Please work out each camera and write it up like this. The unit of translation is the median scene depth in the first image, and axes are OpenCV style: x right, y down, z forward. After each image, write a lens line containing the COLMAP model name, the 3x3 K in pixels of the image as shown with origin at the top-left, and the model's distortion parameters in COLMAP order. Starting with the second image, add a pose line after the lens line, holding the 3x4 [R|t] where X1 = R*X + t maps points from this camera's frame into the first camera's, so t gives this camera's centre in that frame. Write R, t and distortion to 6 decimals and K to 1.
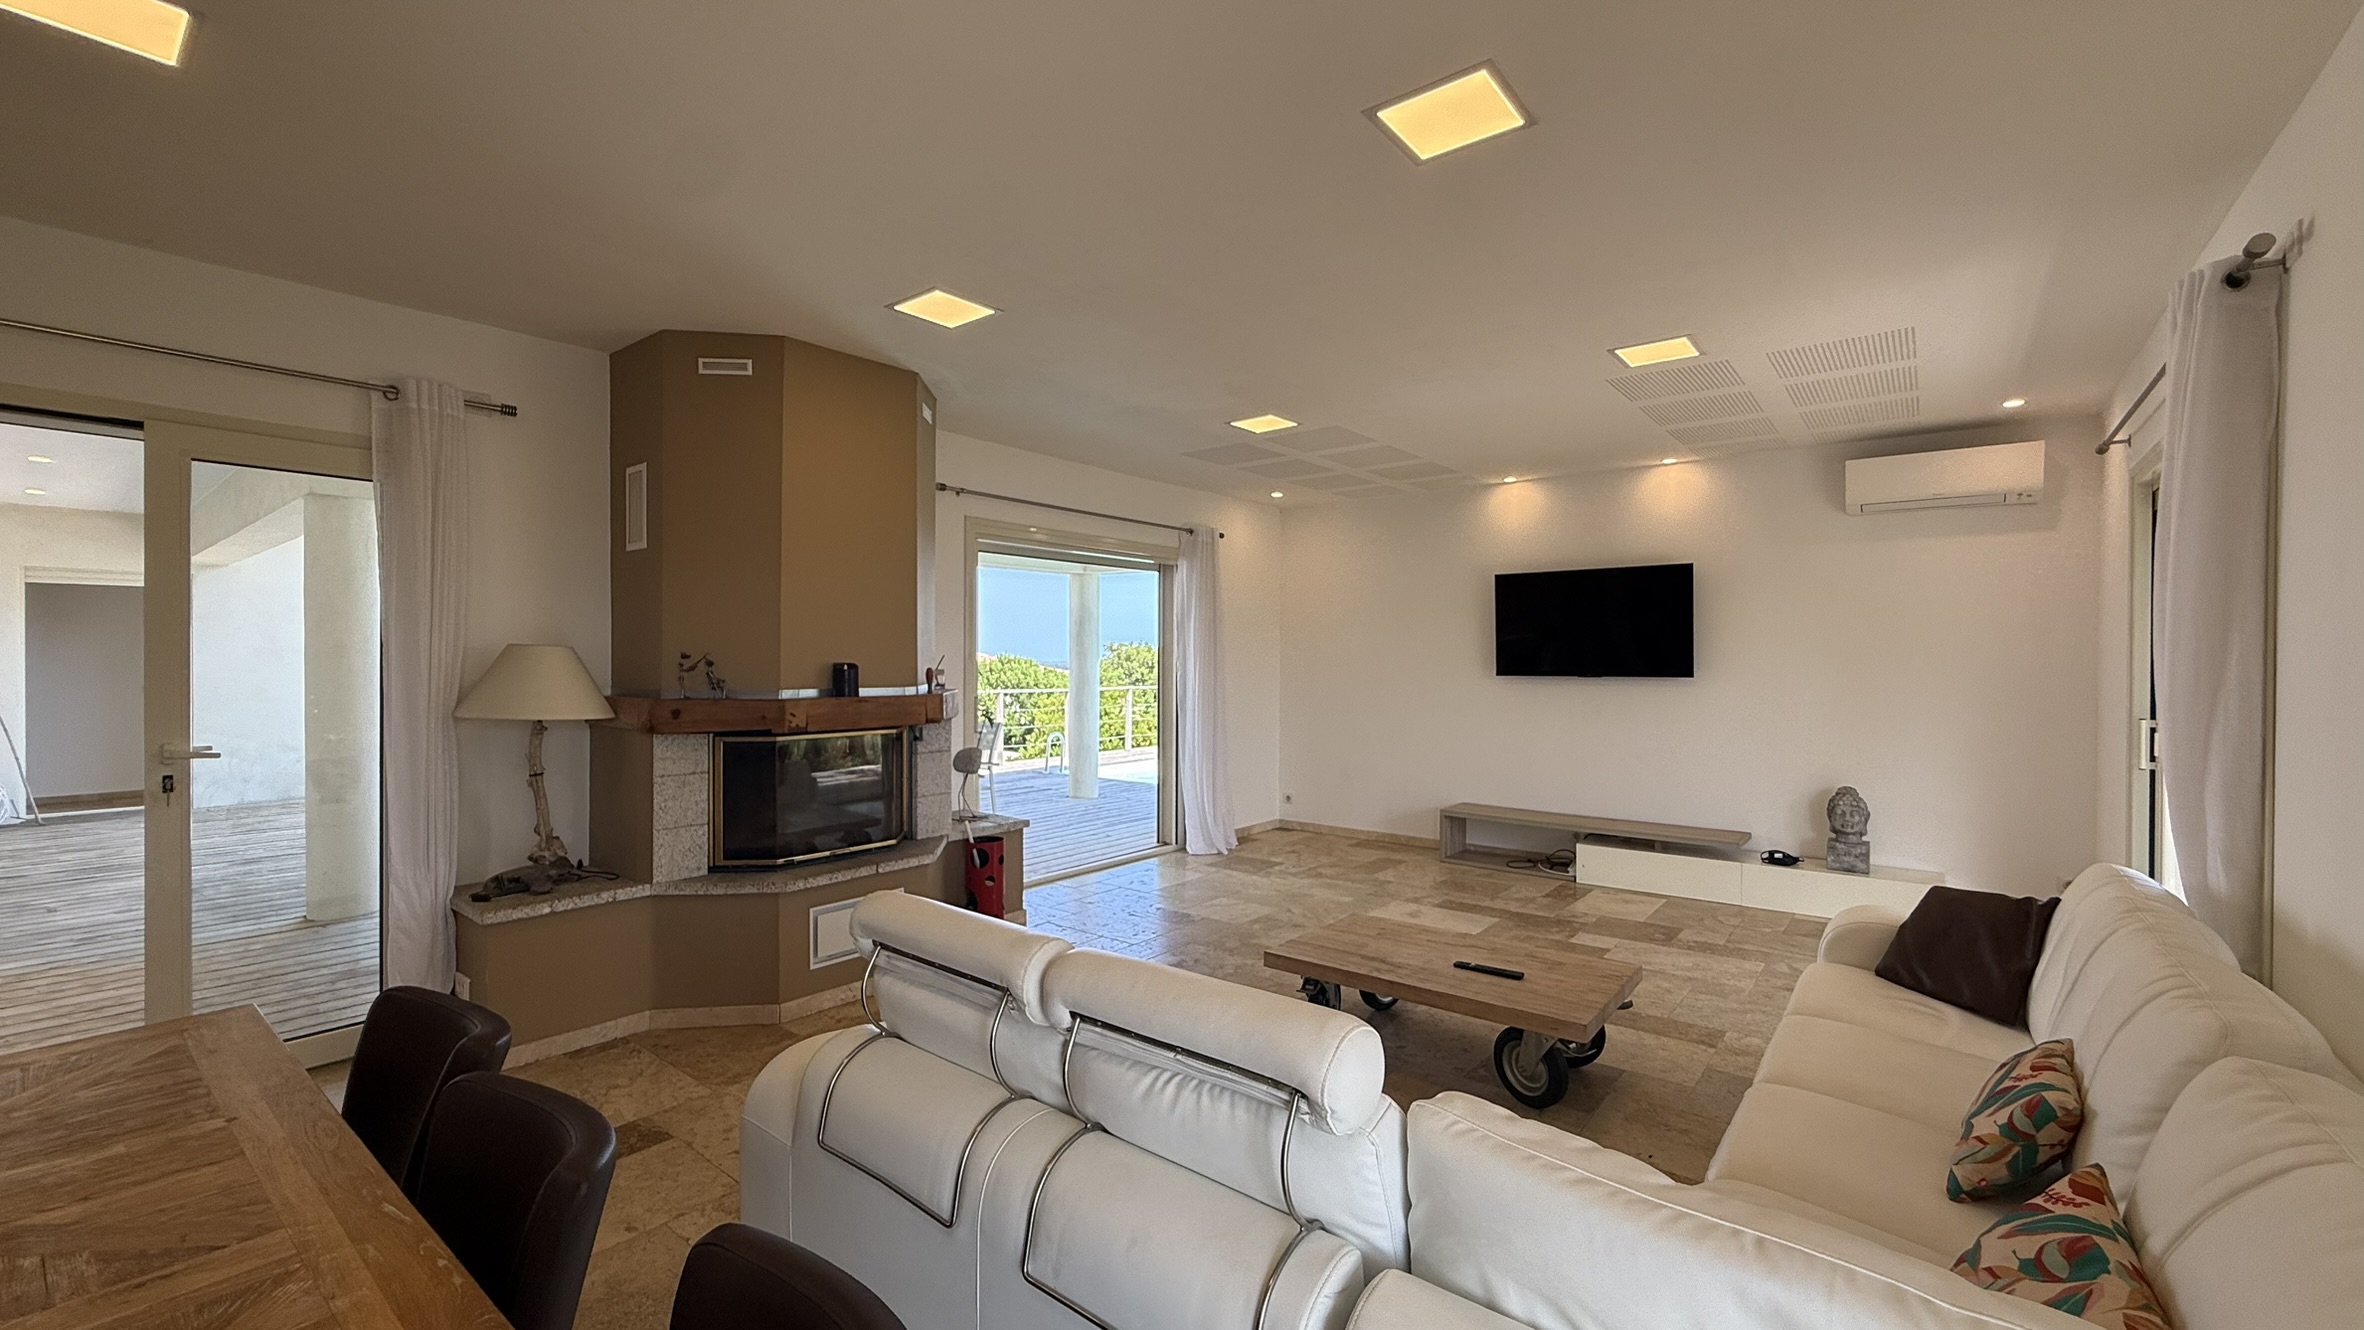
lens RADIAL K [[938.7, 0, 1177.1], [0, 938.7, 663.9], [0, 0, 1]] dist [-0.000872, 0.000231]
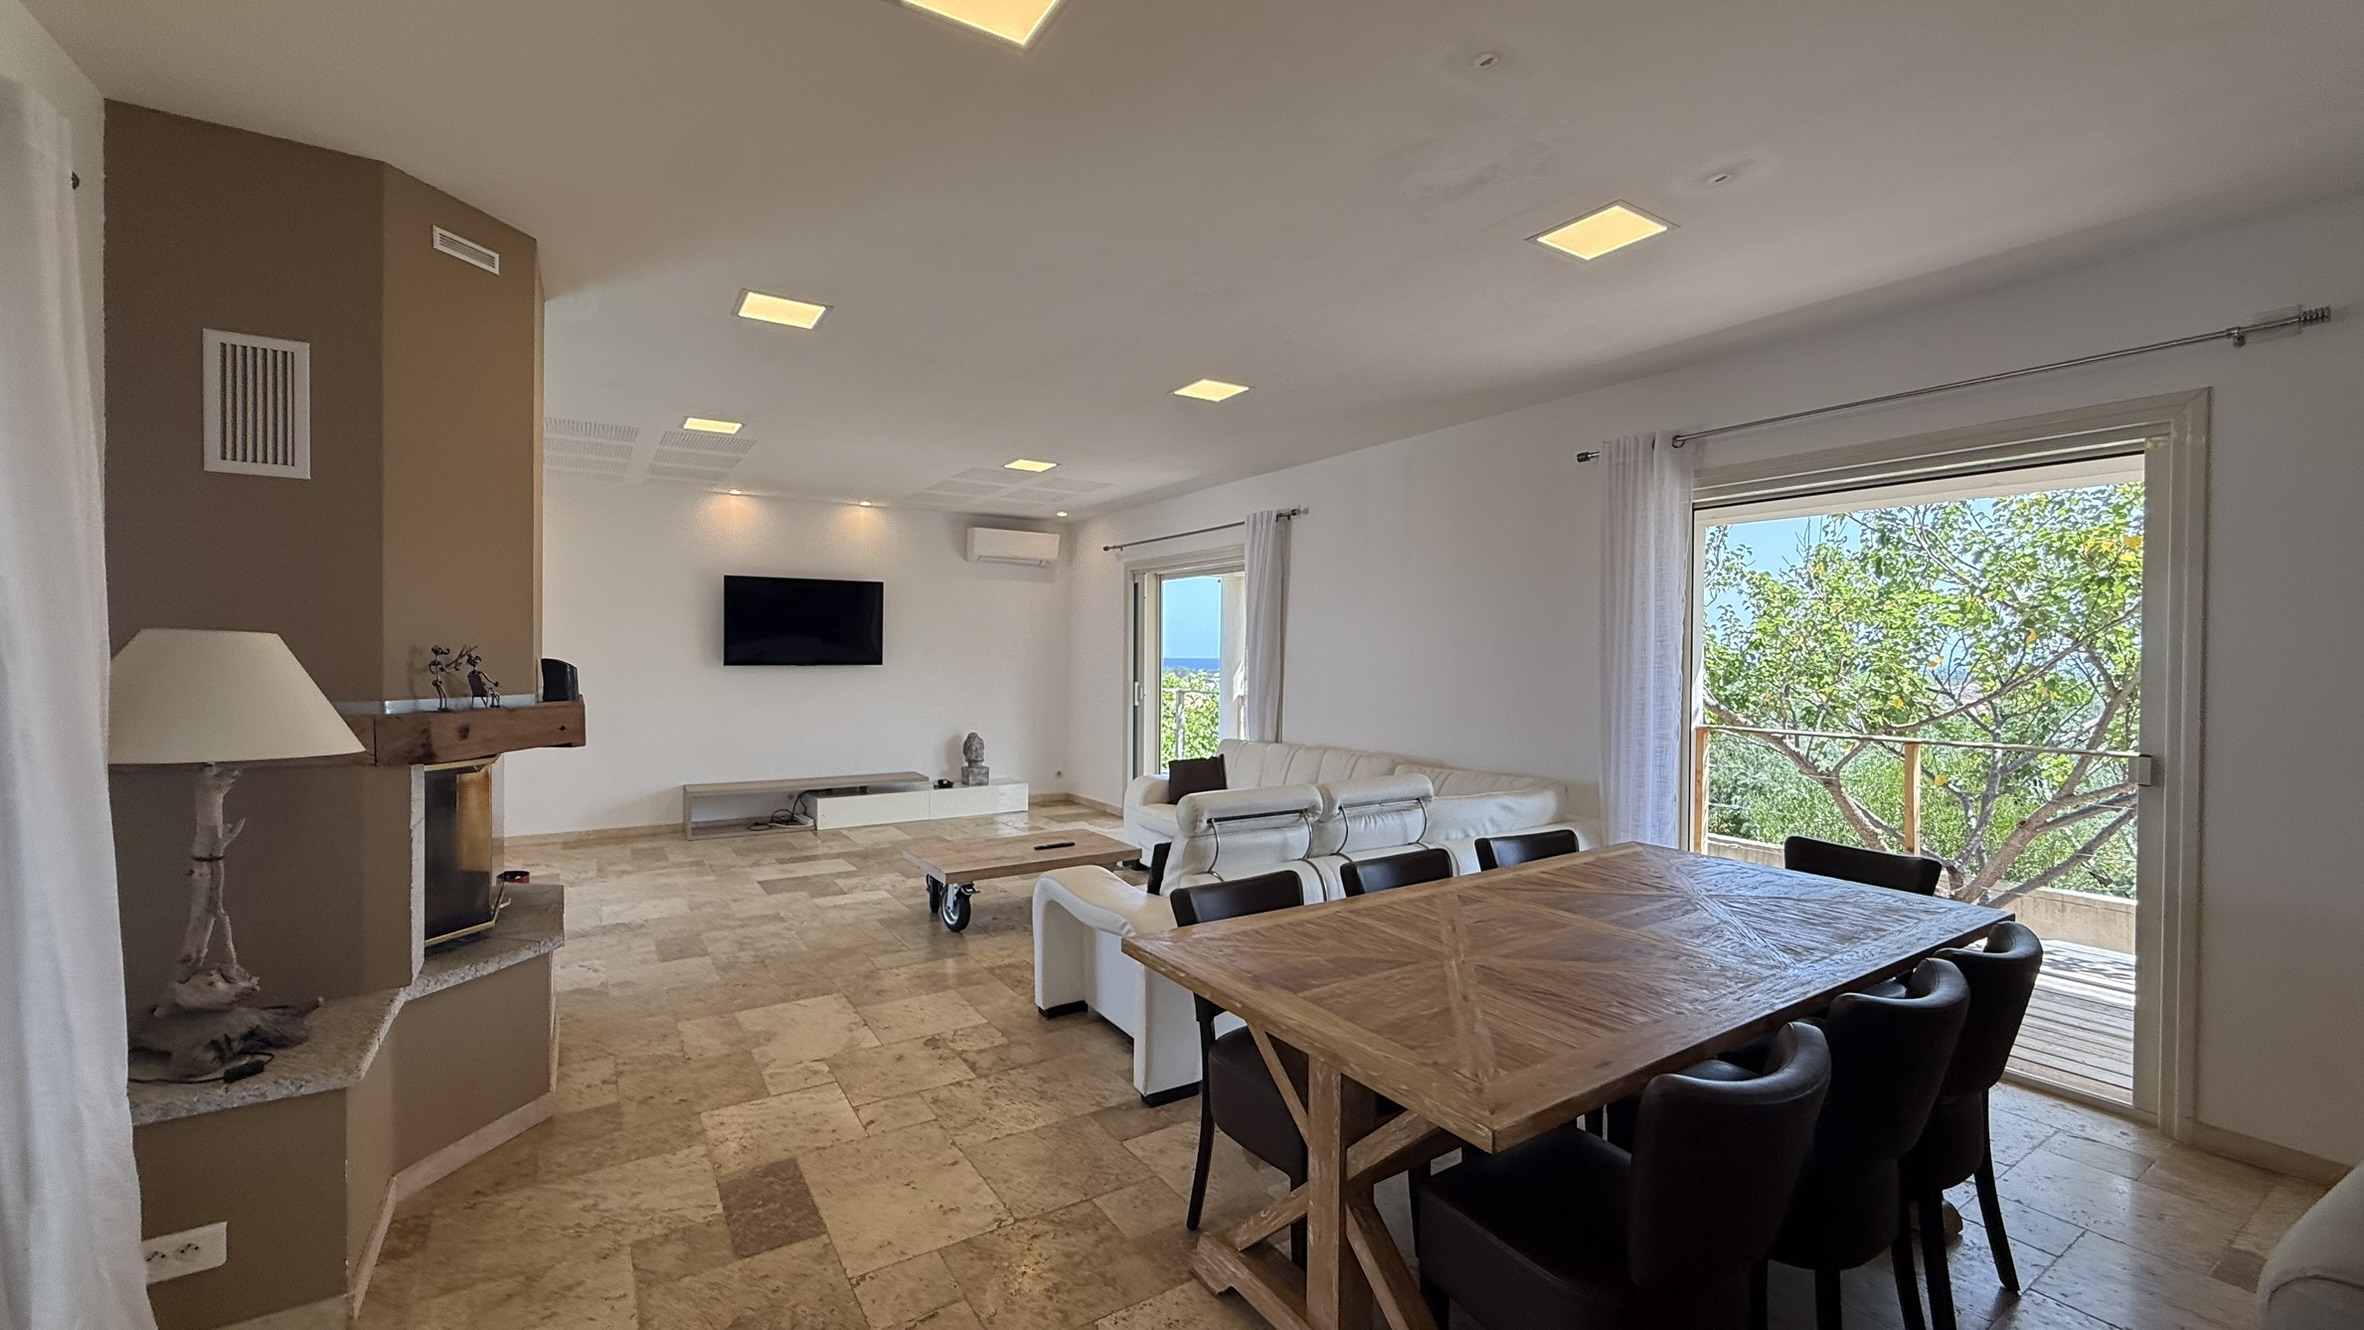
lens RADIAL K [[938.7, 0, 1170.4], [0, 938.7, 663.5], [0, 0, 1]] dist [-0.000872, 0.000231]
pose [[0.321553, -0.010617, 0.946832, -0.658422], [-0.001788, 0.999929, 0.011819, -0.005511], [-0.946890, -0.005493, 0.321511, 0.167064]]
